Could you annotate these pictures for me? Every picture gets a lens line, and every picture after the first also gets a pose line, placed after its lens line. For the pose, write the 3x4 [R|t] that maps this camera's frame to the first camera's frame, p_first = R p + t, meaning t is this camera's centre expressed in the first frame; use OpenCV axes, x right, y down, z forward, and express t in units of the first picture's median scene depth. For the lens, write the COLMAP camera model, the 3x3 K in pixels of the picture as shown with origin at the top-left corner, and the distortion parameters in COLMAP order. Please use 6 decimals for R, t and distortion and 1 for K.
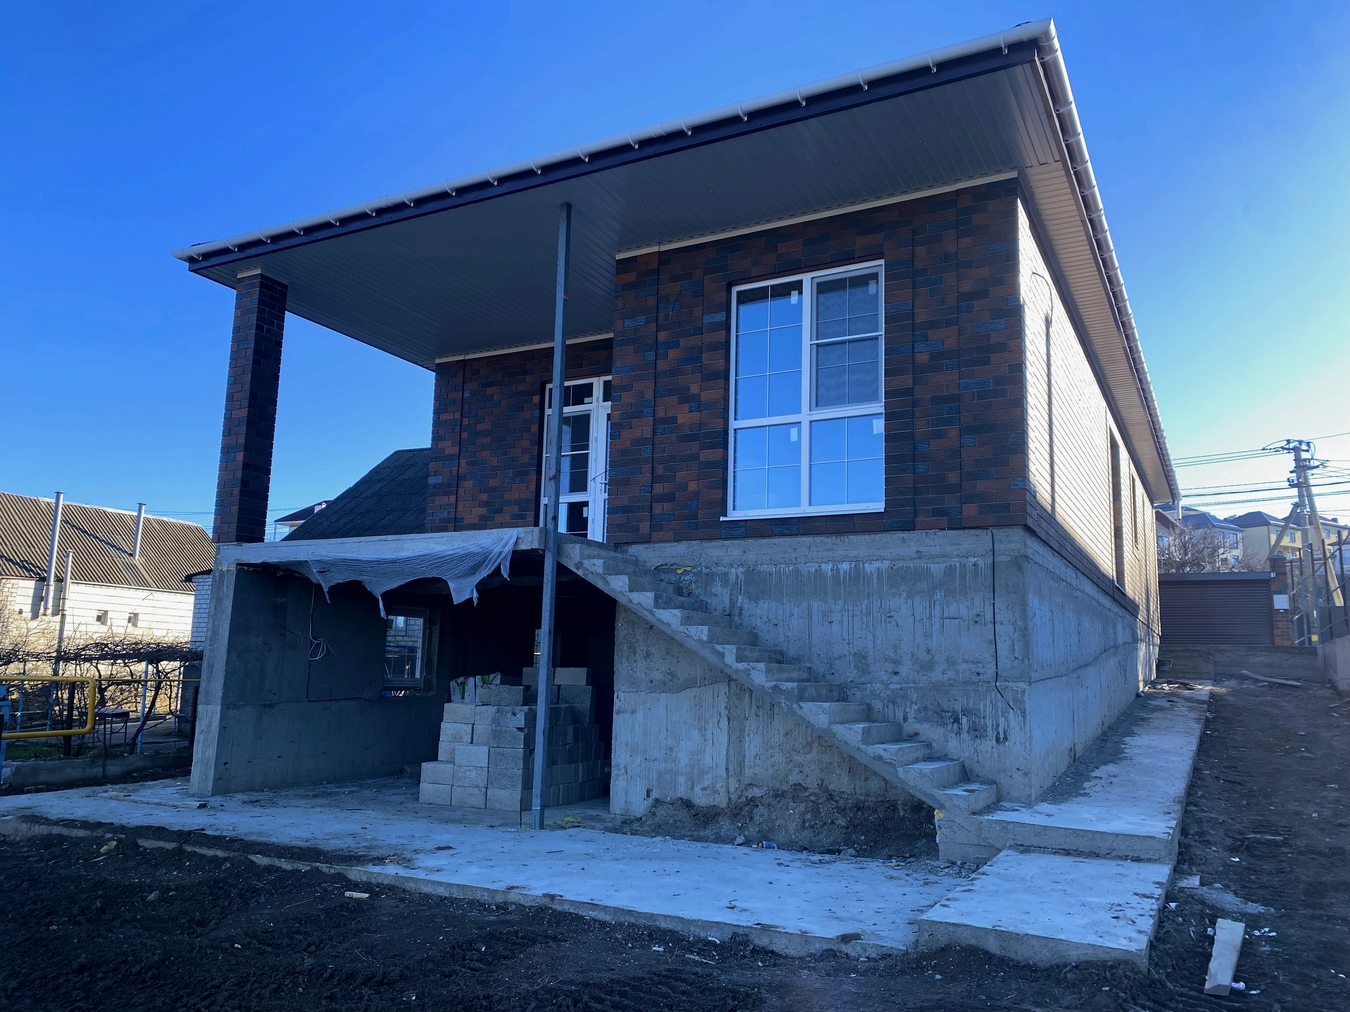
lens RADIAL K [[1016.3, 0, 670.5], [0, 1016.3, 510.7], [0, 0, 1]] dist [0.050123, -0.049724]
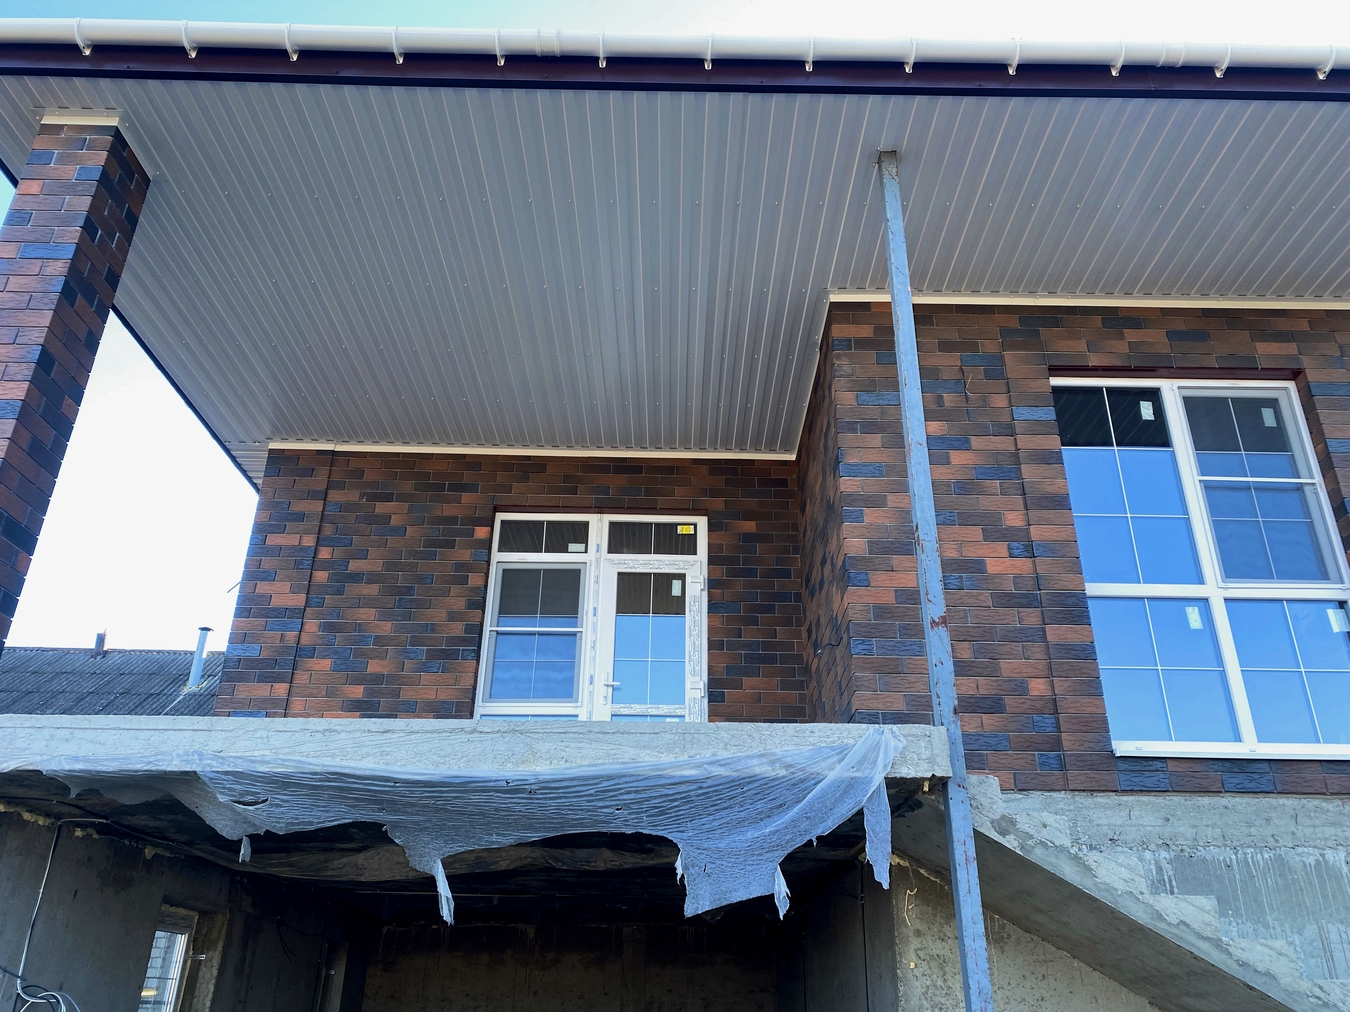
lens RADIAL K [[1016.3, 0, 687.6], [0, 1016.3, 513.1], [0, 0, 1]] dist [0.050123, -0.049724]
pose [[0.871840, 0.196372, 0.448701, -0.397552], [-0.066574, 0.955118, -0.288648, 0.056098], [-0.485245, 0.221783, 0.845783, 0.596626]]
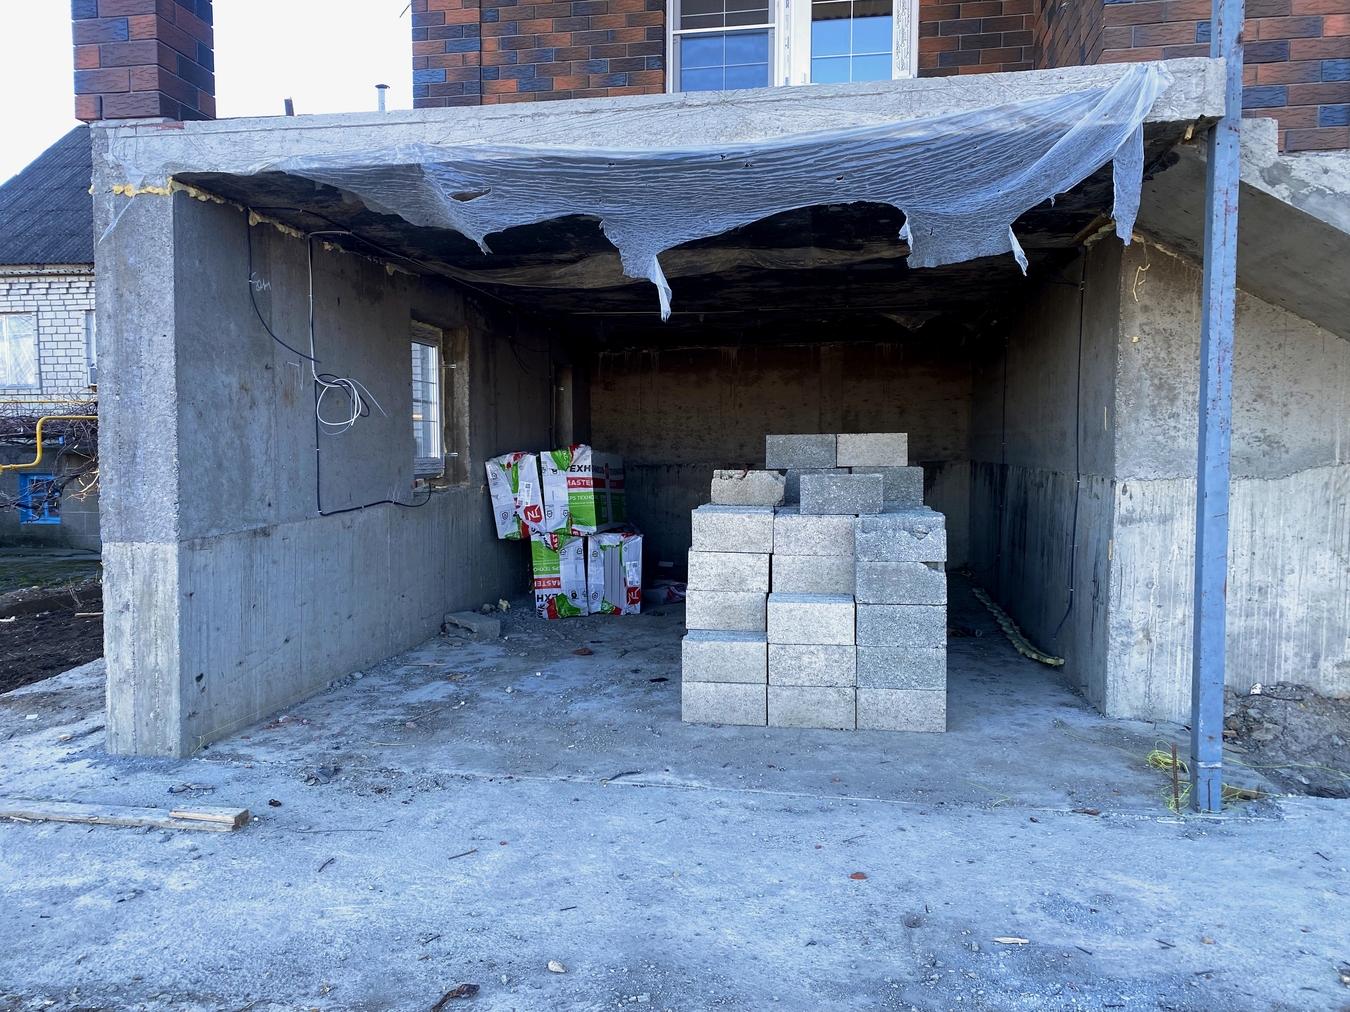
lens RADIAL K [[1016.3, 0, 666.7], [0, 1016.3, 507.2], [0, 0, 1]] dist [0.050123, -0.049724]
pose [[0.949150, -0.043946, 0.311742, -0.405095], [-0.027405, 0.974918, 0.220870, 0.089058], [-0.313629, -0.218182, 0.924139, 0.611720]]
